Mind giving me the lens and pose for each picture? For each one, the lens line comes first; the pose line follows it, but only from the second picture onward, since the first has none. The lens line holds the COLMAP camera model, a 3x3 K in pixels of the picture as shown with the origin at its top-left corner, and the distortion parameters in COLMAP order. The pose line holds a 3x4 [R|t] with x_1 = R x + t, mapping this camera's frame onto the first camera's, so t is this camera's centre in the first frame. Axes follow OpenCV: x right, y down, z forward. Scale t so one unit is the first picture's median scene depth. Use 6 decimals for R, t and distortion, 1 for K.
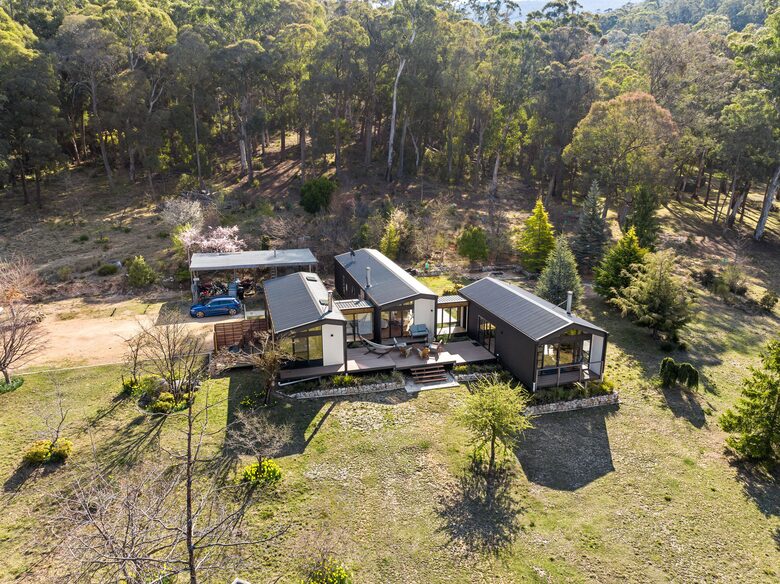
lens RADIAL K [[545.1, 0, 392.7], [0, 545.1, 288.7], [0, 0, 1]] dist [-0.038234, -0.003940]
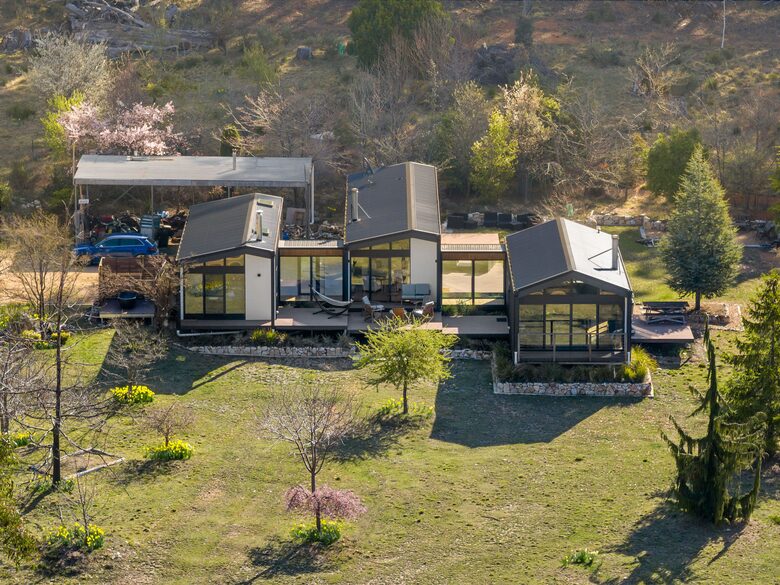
lens RADIAL K [[3726.0, 0, 390.0], [0, 3726.0, 292.5], [0, 0, 1]] dist [-0.016927, -0.687185]
pose [[0.960880, 0.059603, -0.270474, 1.294194], [-0.073969, 0.996323, -0.043227, 0.291070], [0.266903, 0.061543, 0.961756, -3.415863]]
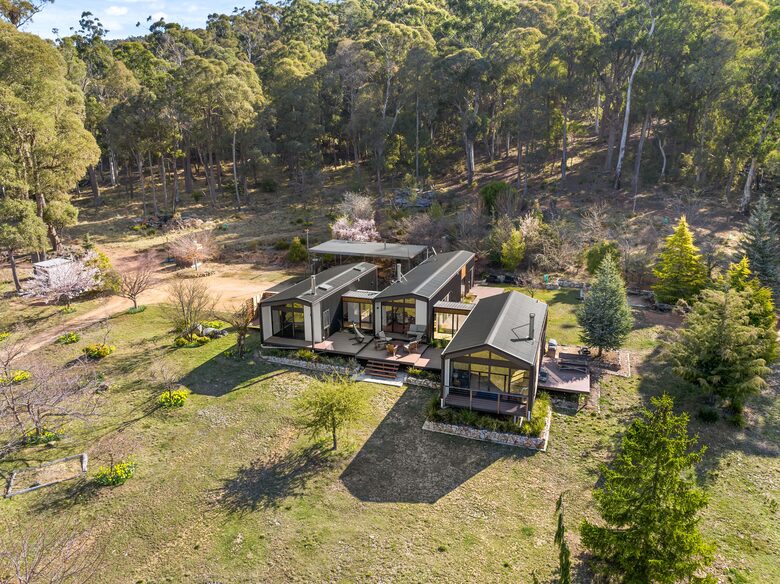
lens RADIAL K [[545.1, 0, 392.7], [0, 545.1, 288.7], [0, 0, 1]] dist [-0.038234, -0.003940]
pose [[0.817690, 0.143185, -0.557567, 0.629616], [-0.147160, 0.988382, 0.038005, -0.035145], [0.556531, 0.050976, 0.829261, 0.146127]]
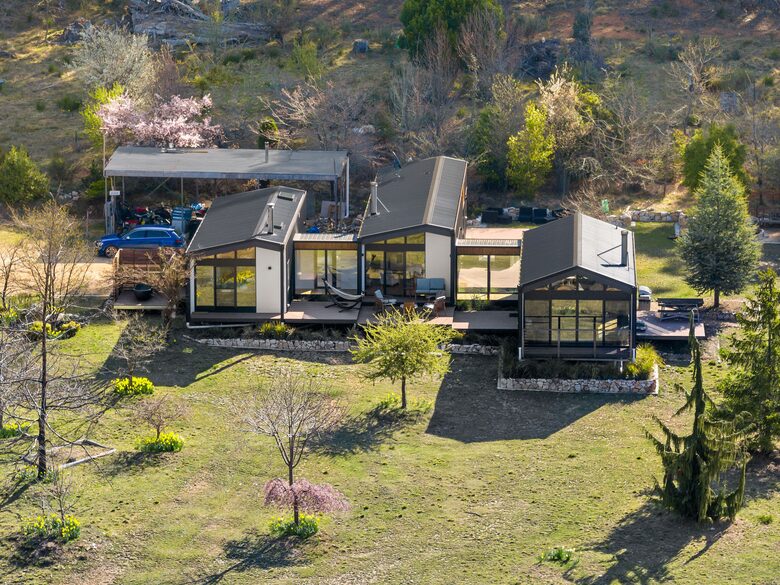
lens RADIAL K [[3726.0, 0, 390.0], [0, 3726.0, 292.5], [0, 0, 1]] dist [-0.016927, -0.687185]
pose [[0.944733, 0.068983, -0.320502, 1.508705], [-0.085437, 0.995636, -0.037545, 0.272713], [0.316513, 0.062853, 0.946503, -3.337446]]
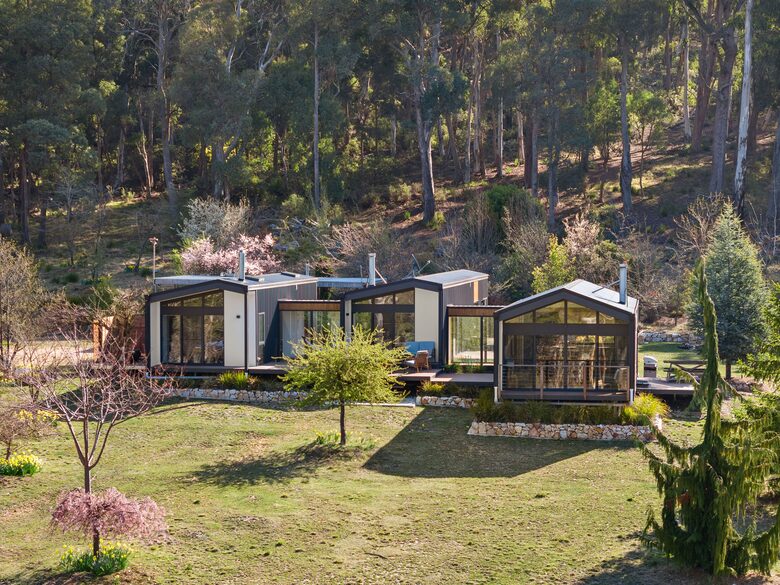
lens RADIAL K [[1549.1, 0, 390.0], [0, 1549.1, 292.5], [0, 0, 1]] dist [-0.129779, 0.591882]
pose [[0.898964, 0.017051, -0.437690, 0.821730], [-0.116175, 0.972737, -0.200714, 0.390451], [0.422335, 0.231283, 0.876437, -0.517458]]
